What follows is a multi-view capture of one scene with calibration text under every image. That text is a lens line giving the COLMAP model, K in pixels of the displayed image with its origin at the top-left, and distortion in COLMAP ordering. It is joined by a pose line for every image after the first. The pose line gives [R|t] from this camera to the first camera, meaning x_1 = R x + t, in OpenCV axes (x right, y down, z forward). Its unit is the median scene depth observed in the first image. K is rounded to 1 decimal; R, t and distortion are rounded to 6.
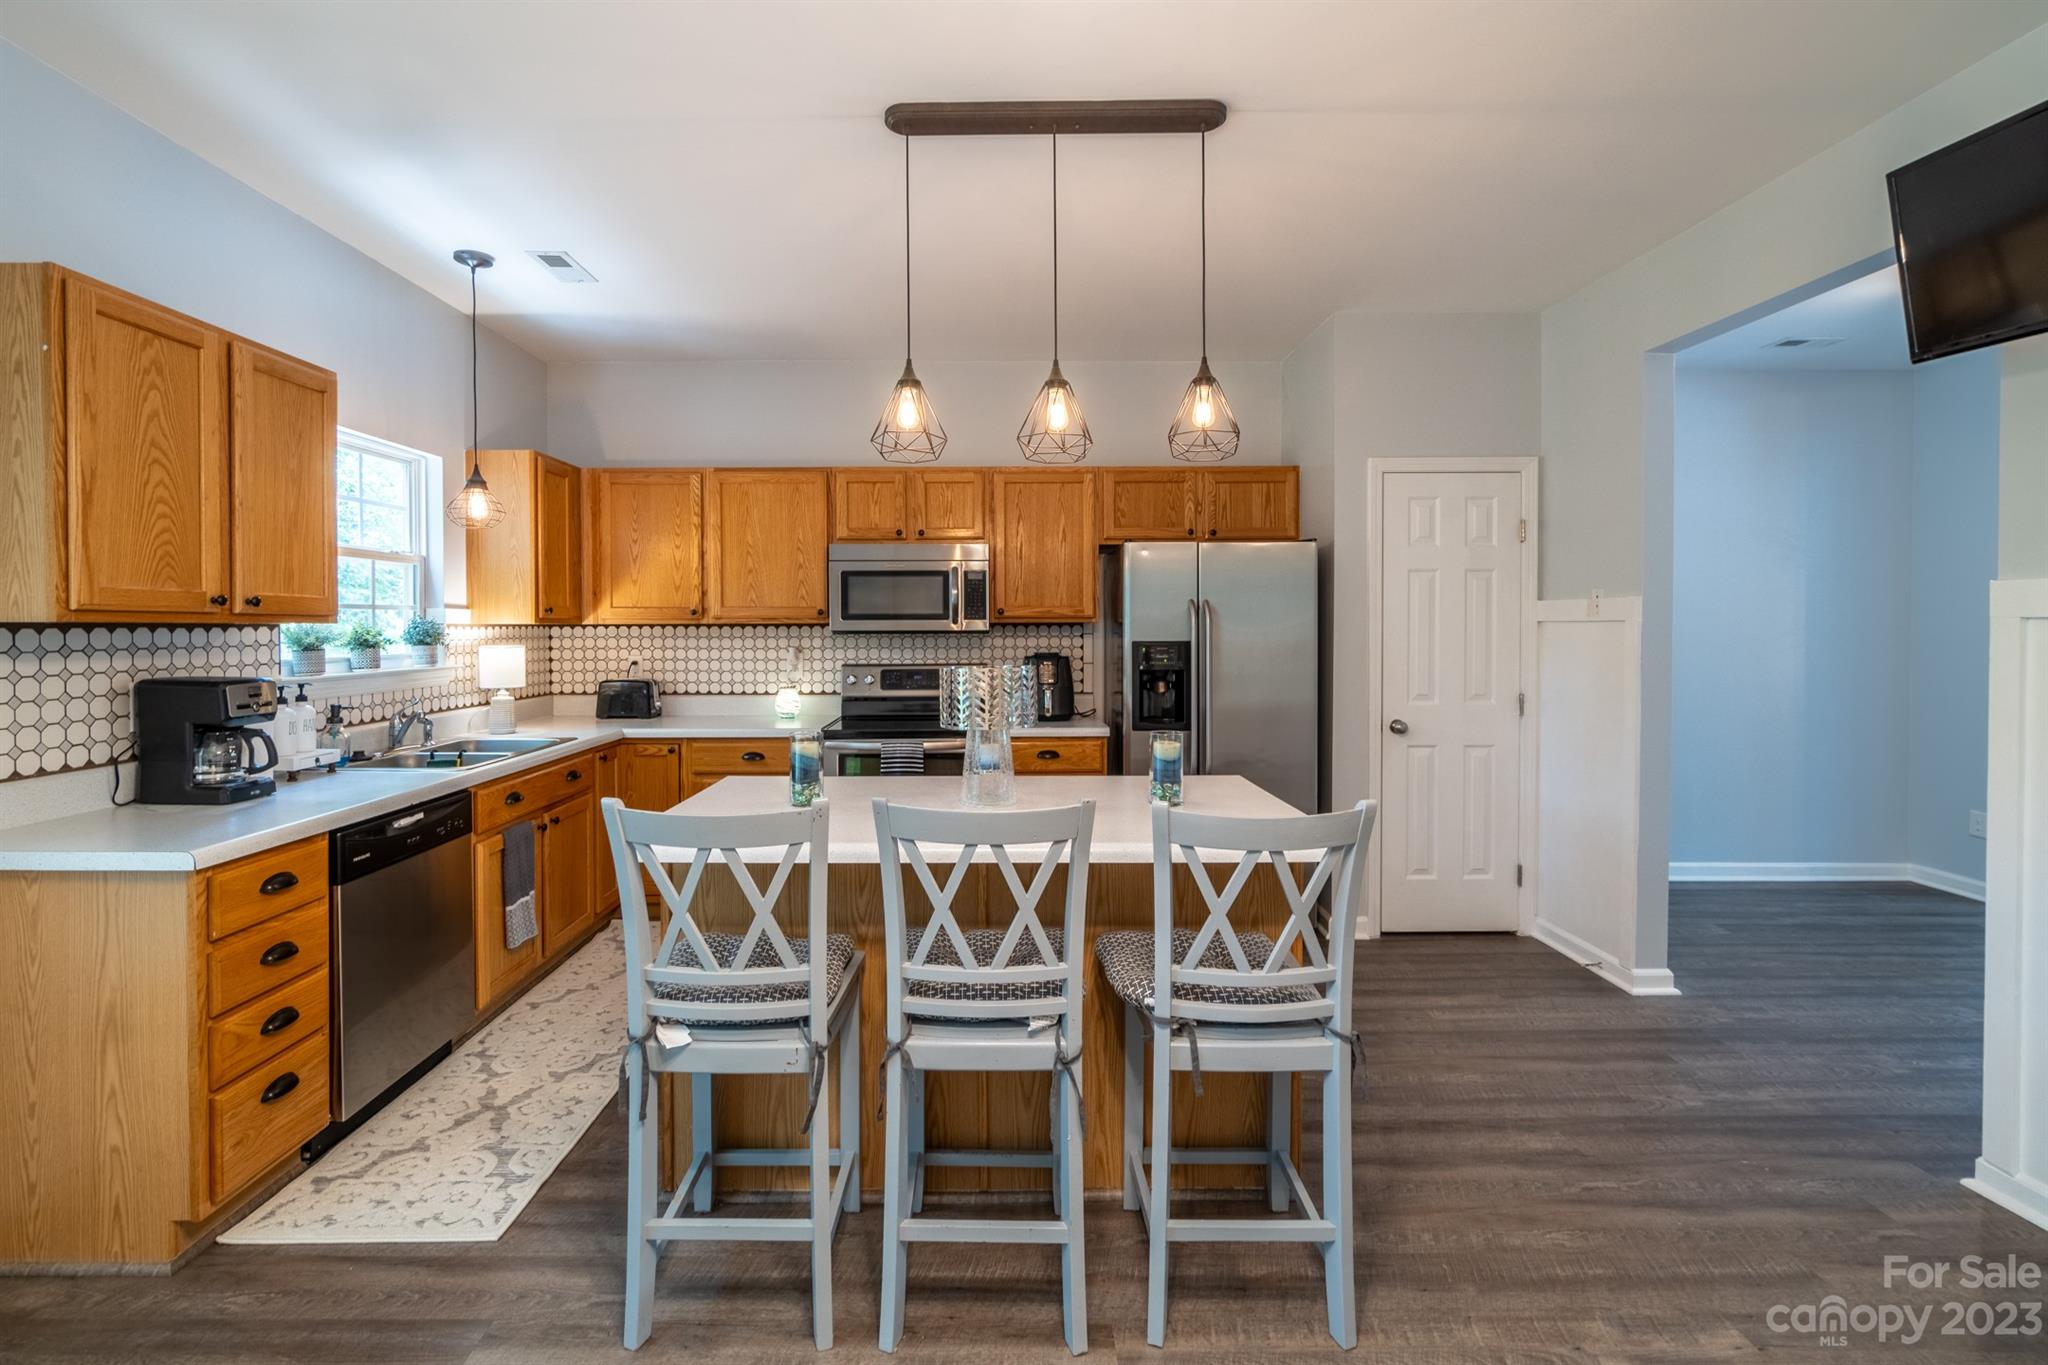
lens RADIAL K [[908.5, 0, 986.6], [0, 908.5, 639.7], [0, 0, 1]] dist [-0.002942, -0.000499]
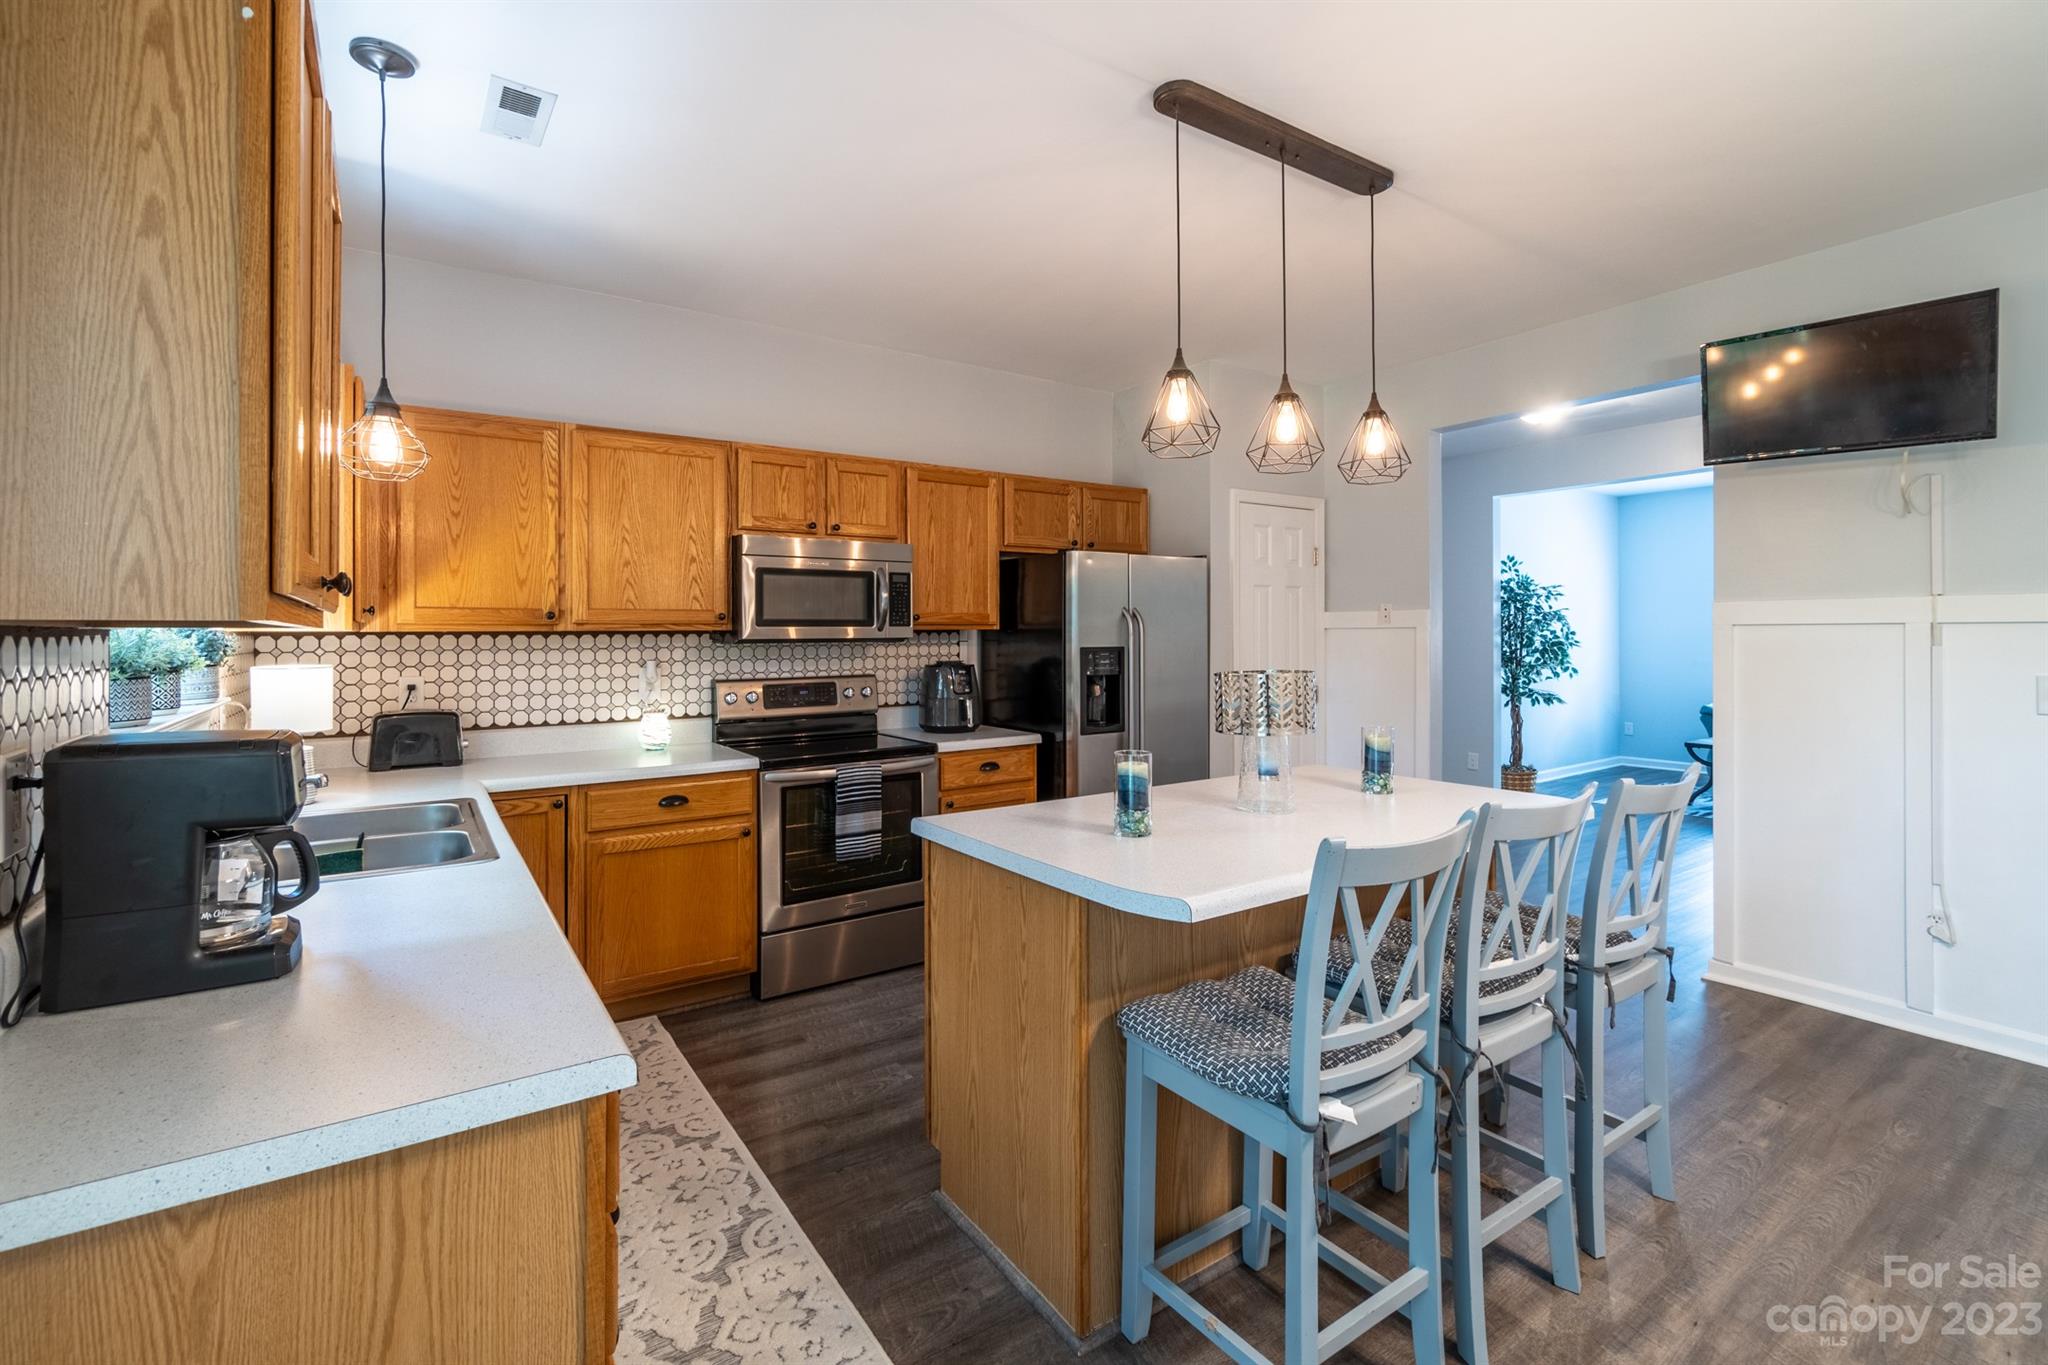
lens RADIAL K [[902.0, 0, 1004.0], [0, 902.0, 630.6], [0, 0, 1]] dist [-0.006331, 0.000123]
pose [[0.829391, -0.000904, 0.558667, -0.424363], [0.012314, 0.999785, -0.016663, -0.001133], [-0.558532, 0.020699, 0.829225, 0.184559]]
